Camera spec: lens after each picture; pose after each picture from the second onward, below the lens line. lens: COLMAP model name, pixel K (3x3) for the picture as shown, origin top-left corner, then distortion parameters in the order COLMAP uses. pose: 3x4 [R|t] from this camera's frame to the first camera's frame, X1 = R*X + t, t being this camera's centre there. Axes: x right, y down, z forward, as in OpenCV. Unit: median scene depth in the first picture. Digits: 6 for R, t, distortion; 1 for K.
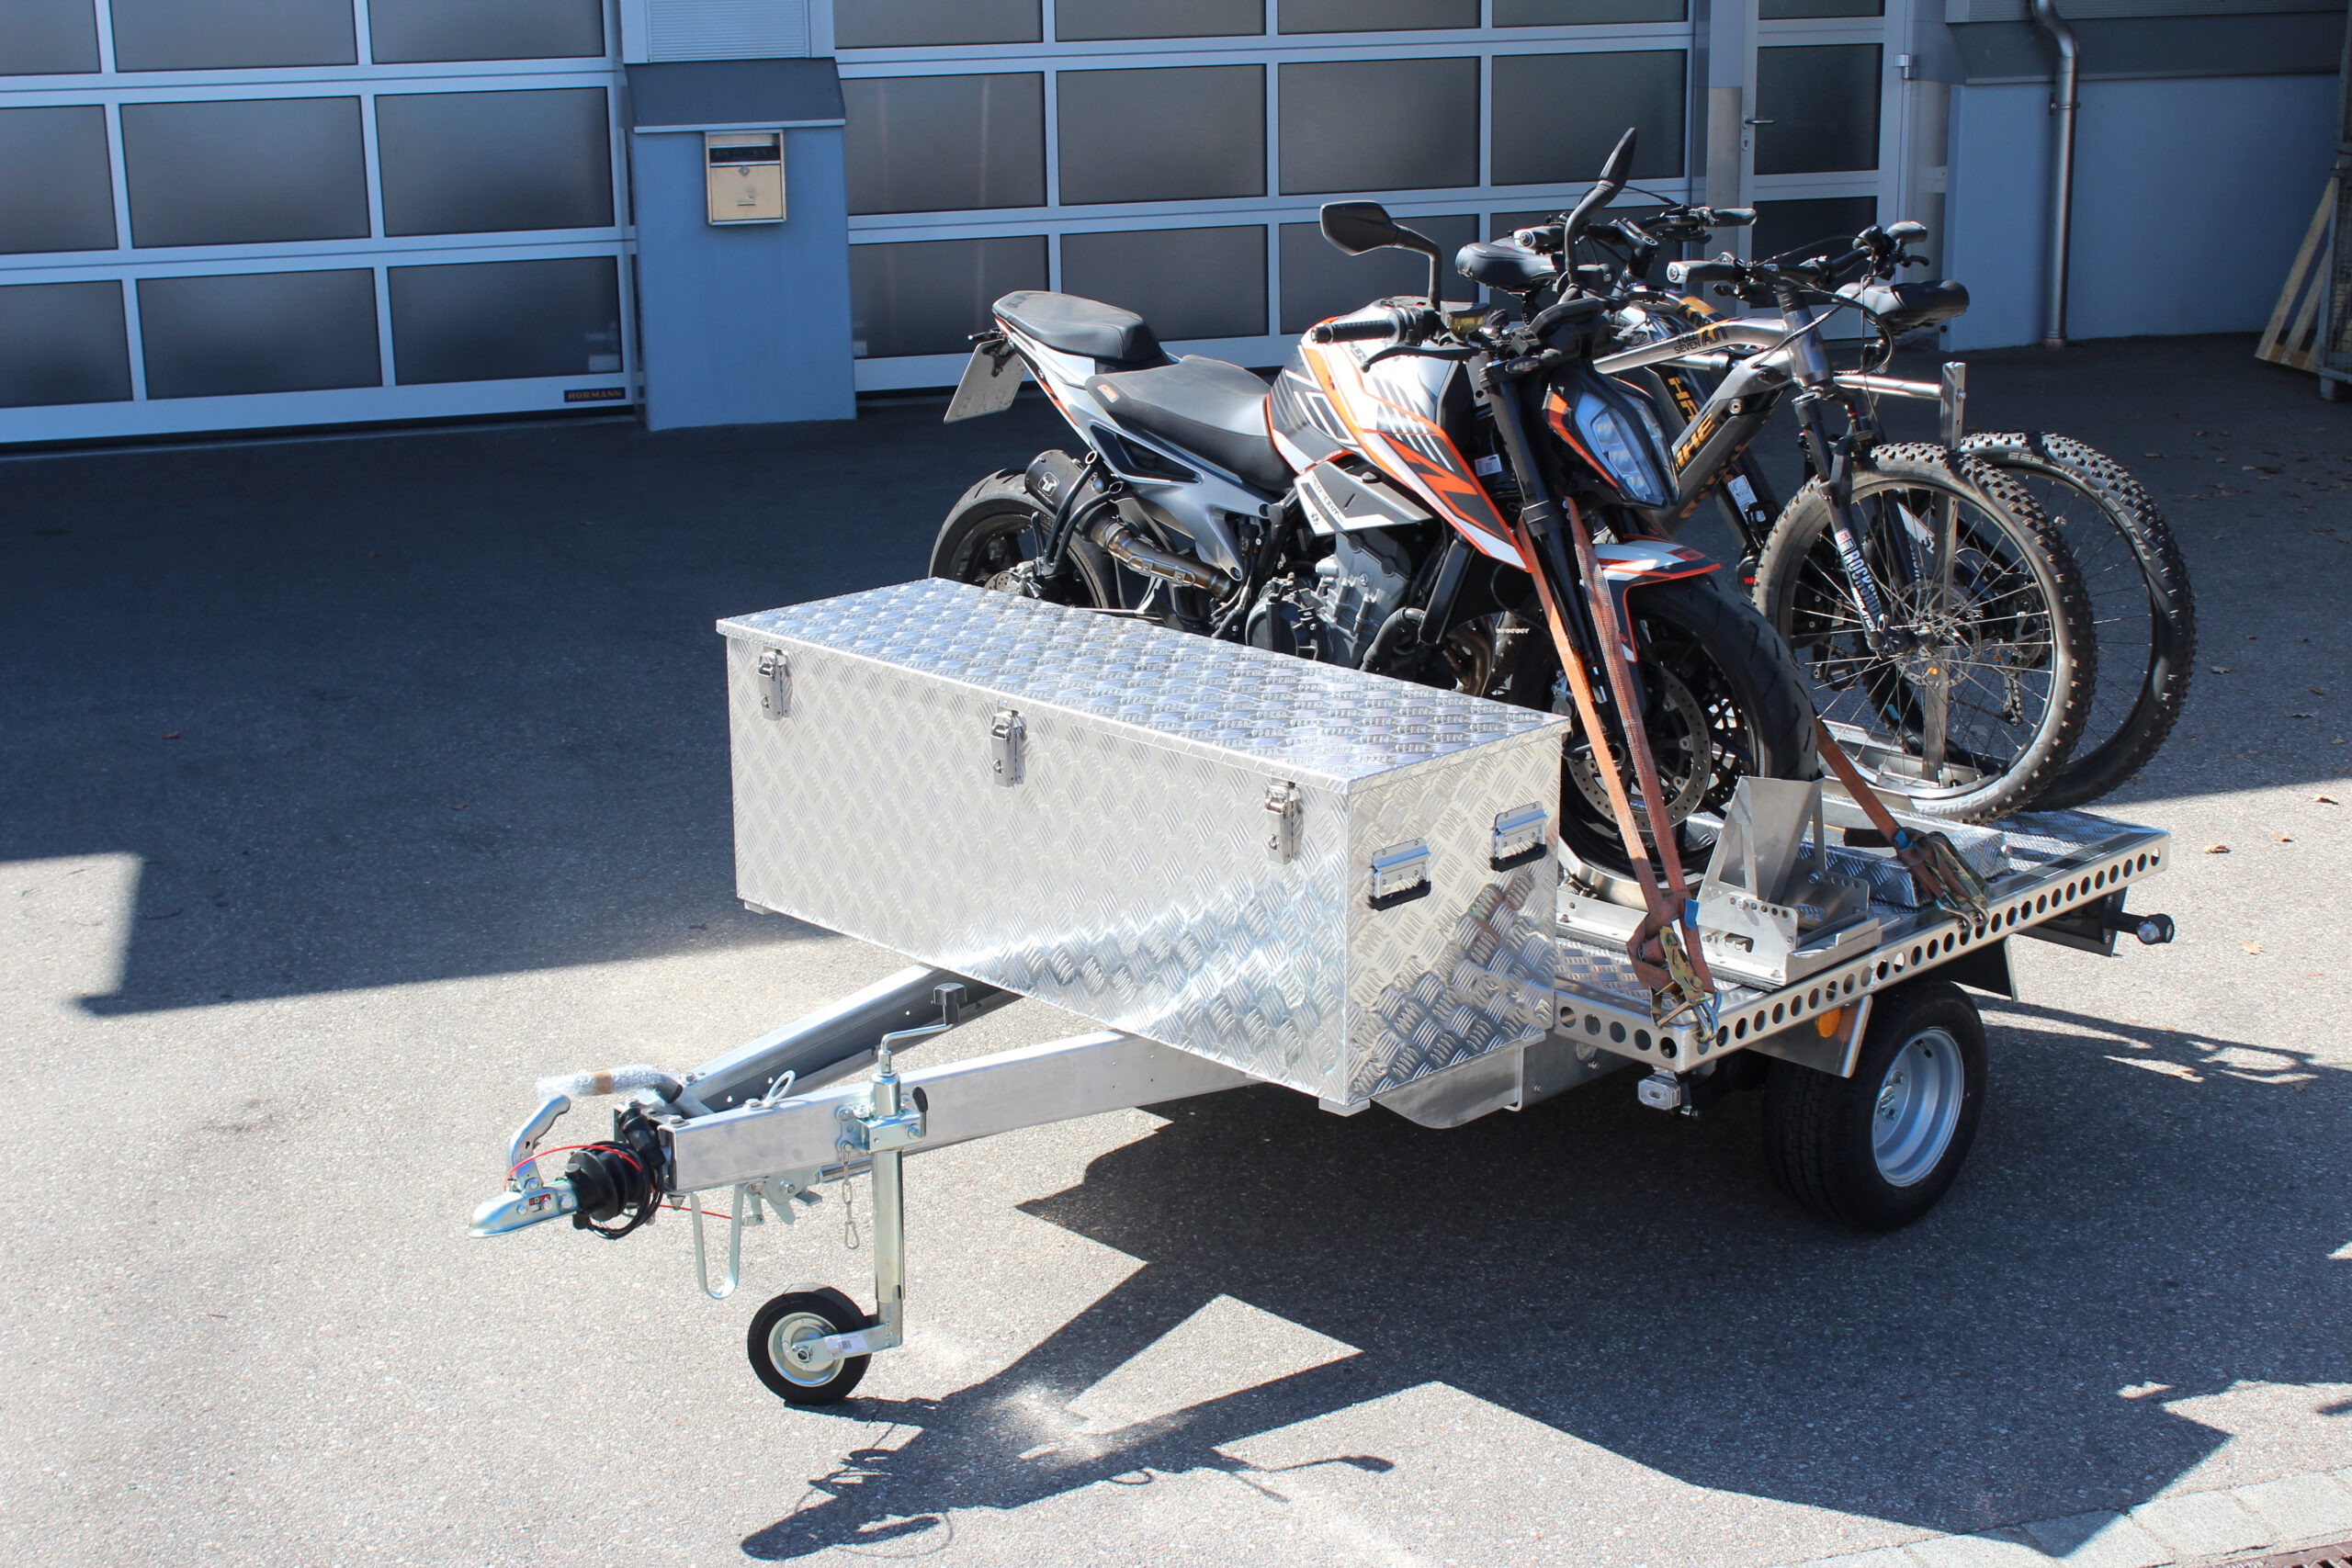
lens RADIAL K [[3500.6, 0, 1176.8], [0, 3500.6, 814.5], [0, 0, 1]] dist [-0.052682, 0.162327]
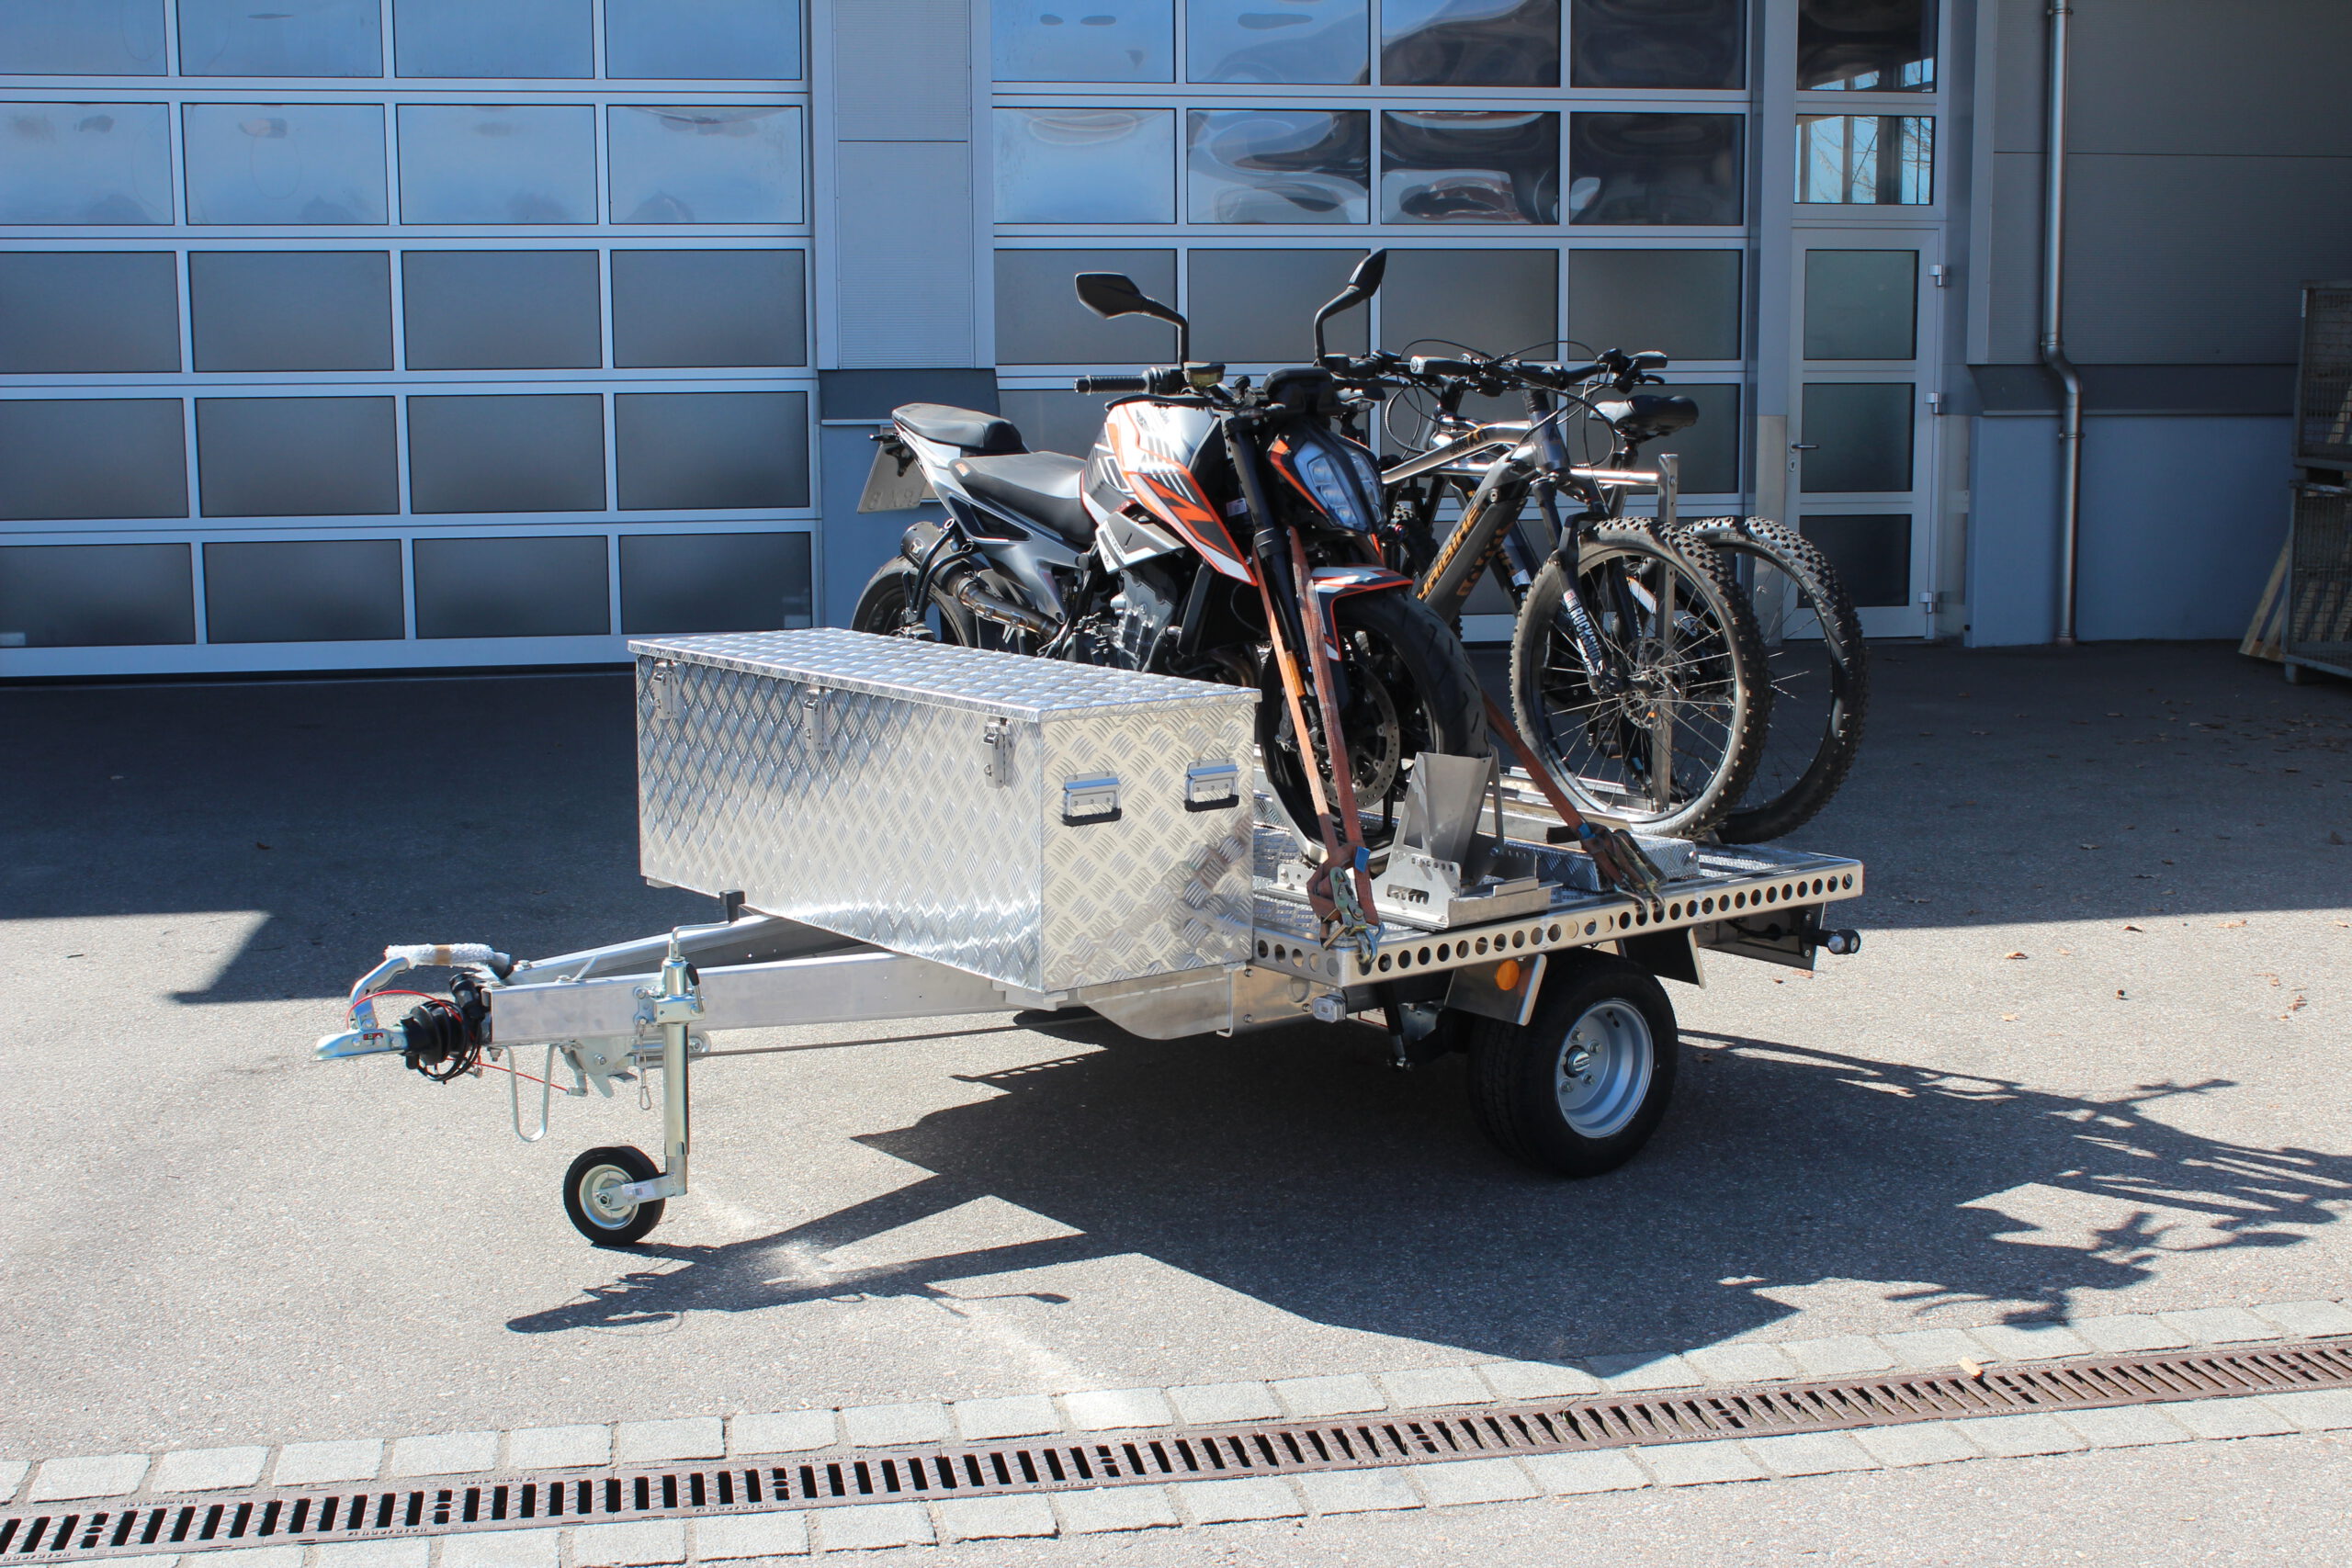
lens RADIAL K [[3108.1, 0, 1179.2], [0, 3108.1, 810.8], [0, 0, 1]] dist [-0.088640, 0.172635]
pose [[0.993856, 0.025515, -0.107704, 0.174781], [-0.038637, 0.991832, -0.121562, 0.125373], [0.103722, 0.124976, 0.986723, -0.039386]]
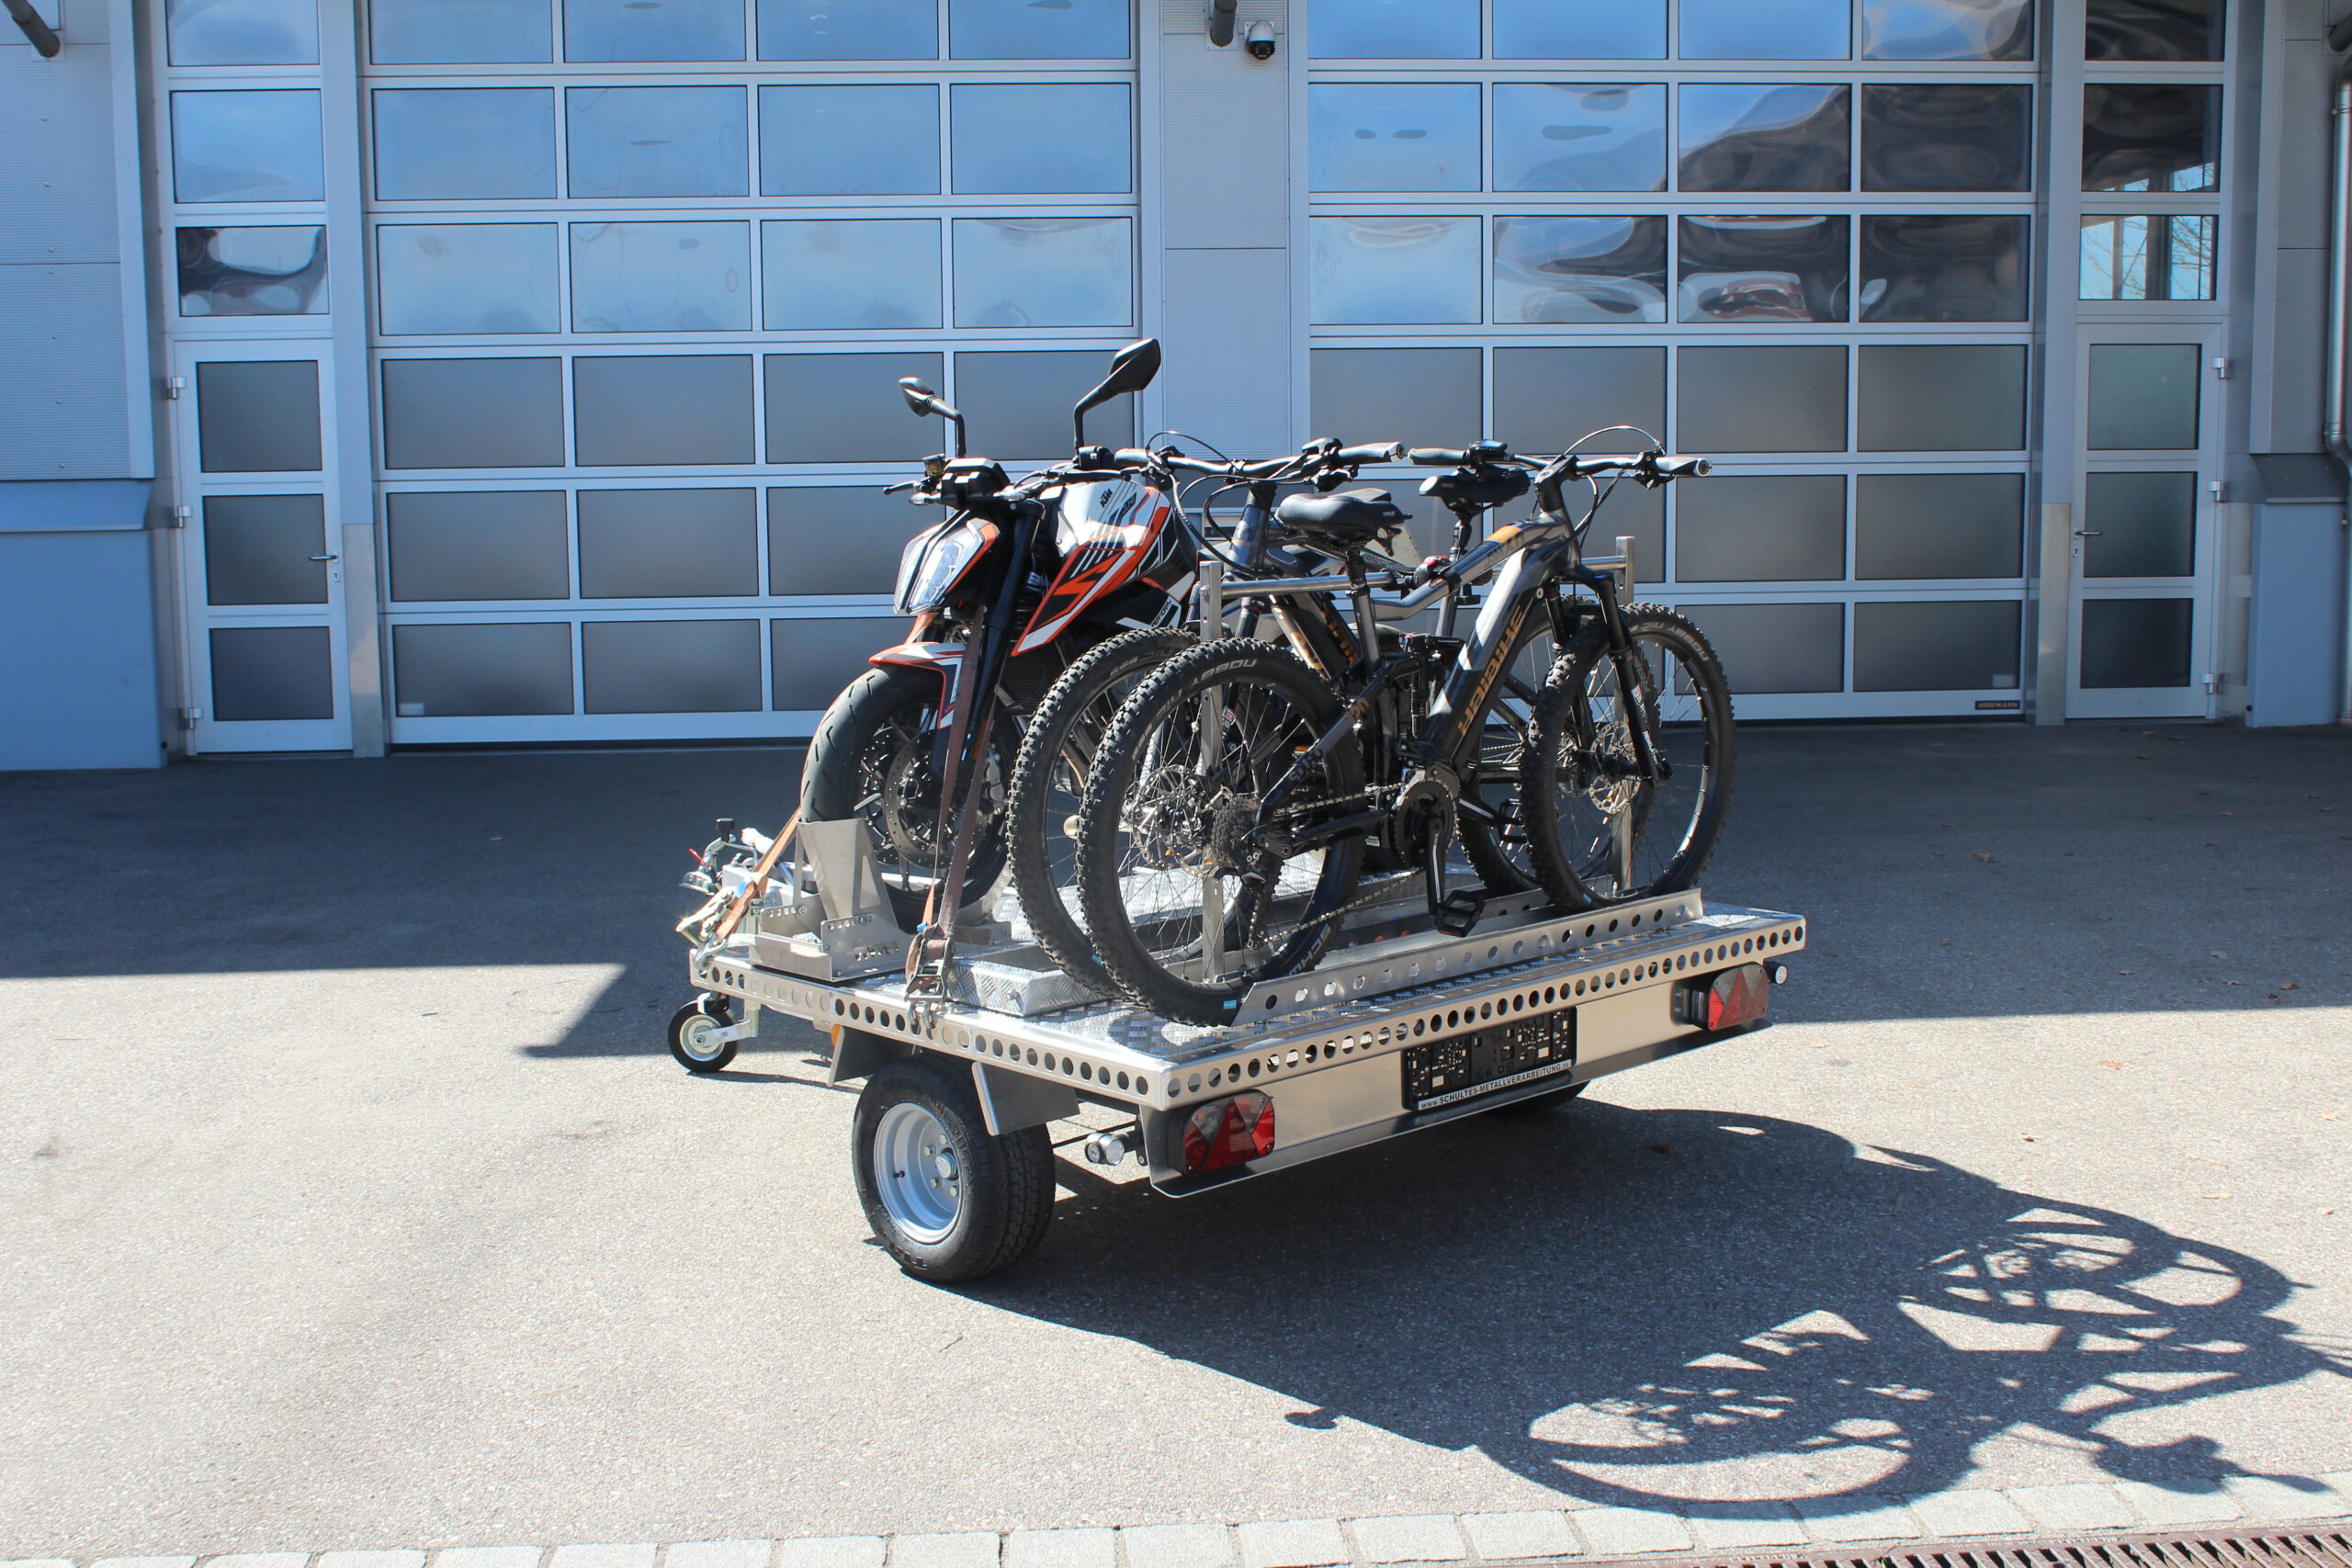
lens RADIAL K [[2794.0, 0, 1138.8], [0, 2794.0, 789.5], [0, 0, 1]] dist [-0.114991, 0.179307]
pose [[0.972968, 0.031361, -0.228800, 0.162813], [-0.064787, 0.988018, -0.140081, 0.099289], [0.221665, 0.151117, 0.963342, 0.064602]]
